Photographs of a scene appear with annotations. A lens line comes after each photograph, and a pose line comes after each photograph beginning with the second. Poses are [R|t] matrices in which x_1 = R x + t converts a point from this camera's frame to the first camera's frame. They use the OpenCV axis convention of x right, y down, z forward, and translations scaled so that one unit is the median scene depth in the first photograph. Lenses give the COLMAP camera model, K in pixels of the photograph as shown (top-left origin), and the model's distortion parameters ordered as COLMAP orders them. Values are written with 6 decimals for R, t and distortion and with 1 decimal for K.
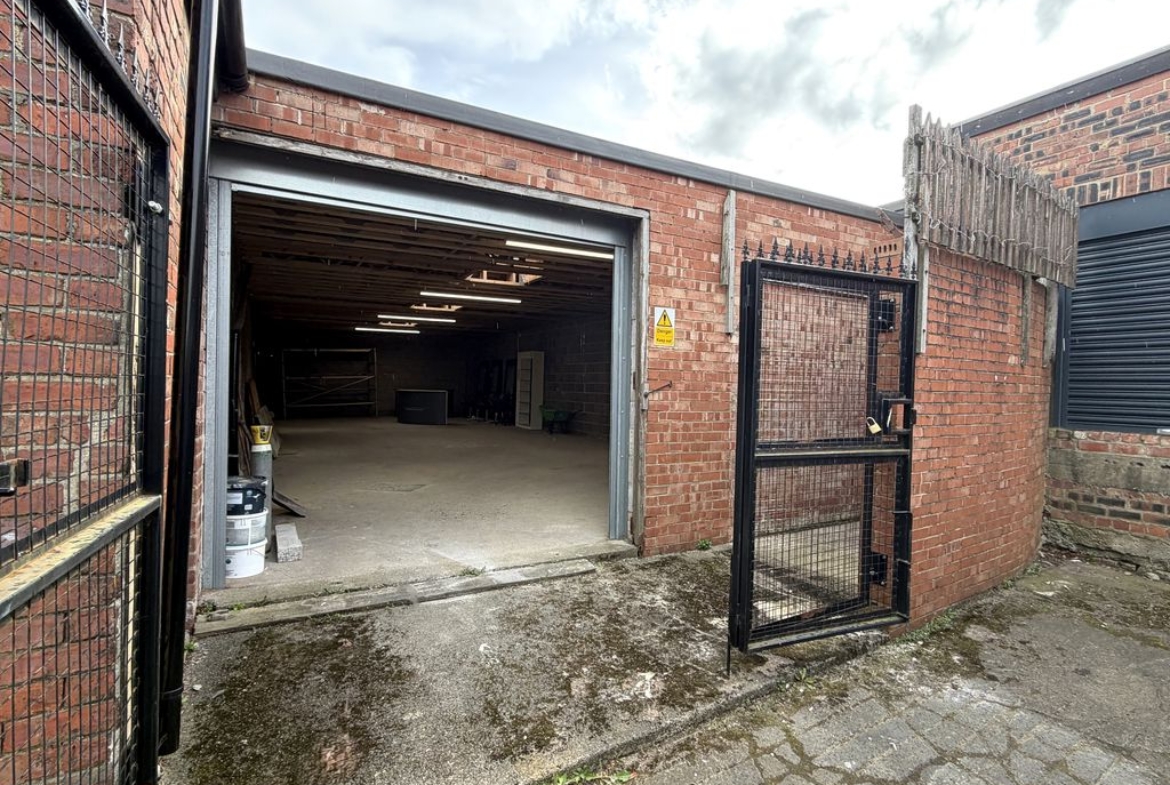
lens RADIAL K [[579.7, 0, 587.7], [0, 579.7, 390.8], [0, 0, 1]] dist [0.002006, 0.000076]
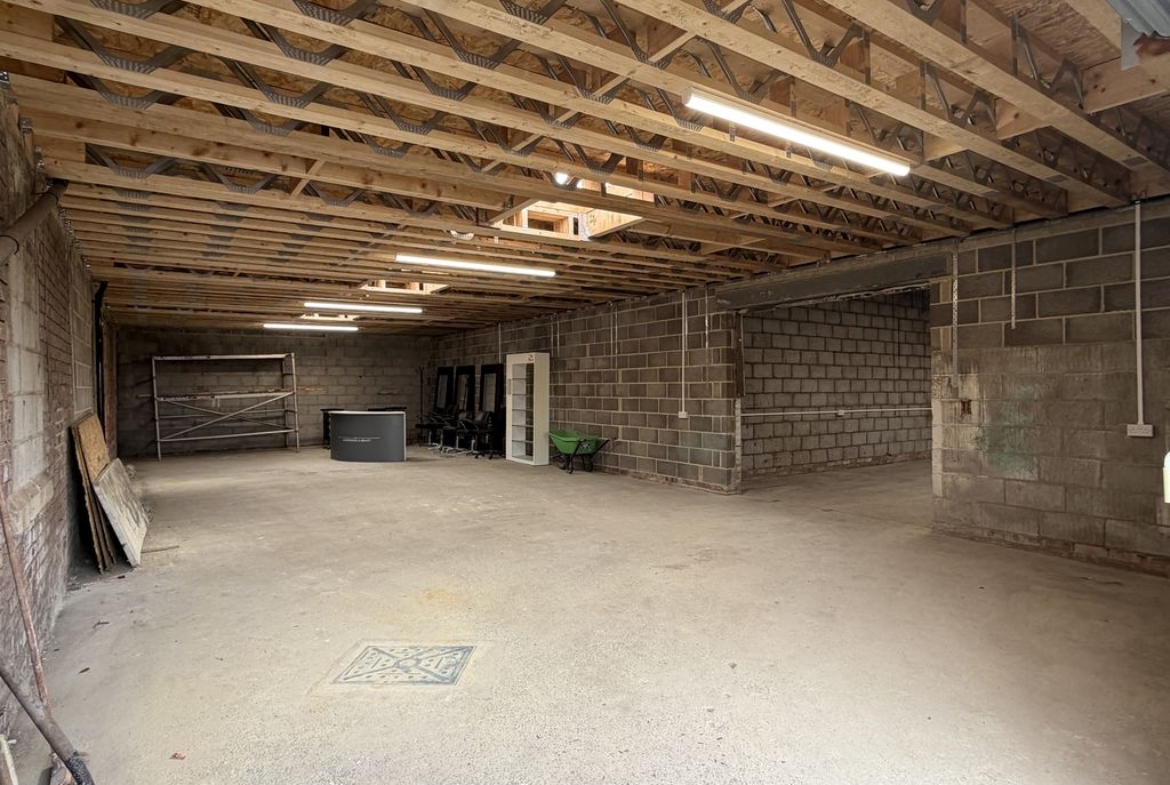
lens RADIAL K [[640.4, 0, 582.0], [0, 640.4, 395.3], [0, 0, 1]] dist [-0.005067, -0.000425]
pose [[0.994852, -0.028161, 0.097351, -0.107154], [0.027703, 0.999598, 0.006055, -0.019002], [-0.097482, -0.003327, 0.995232, 0.219167]]
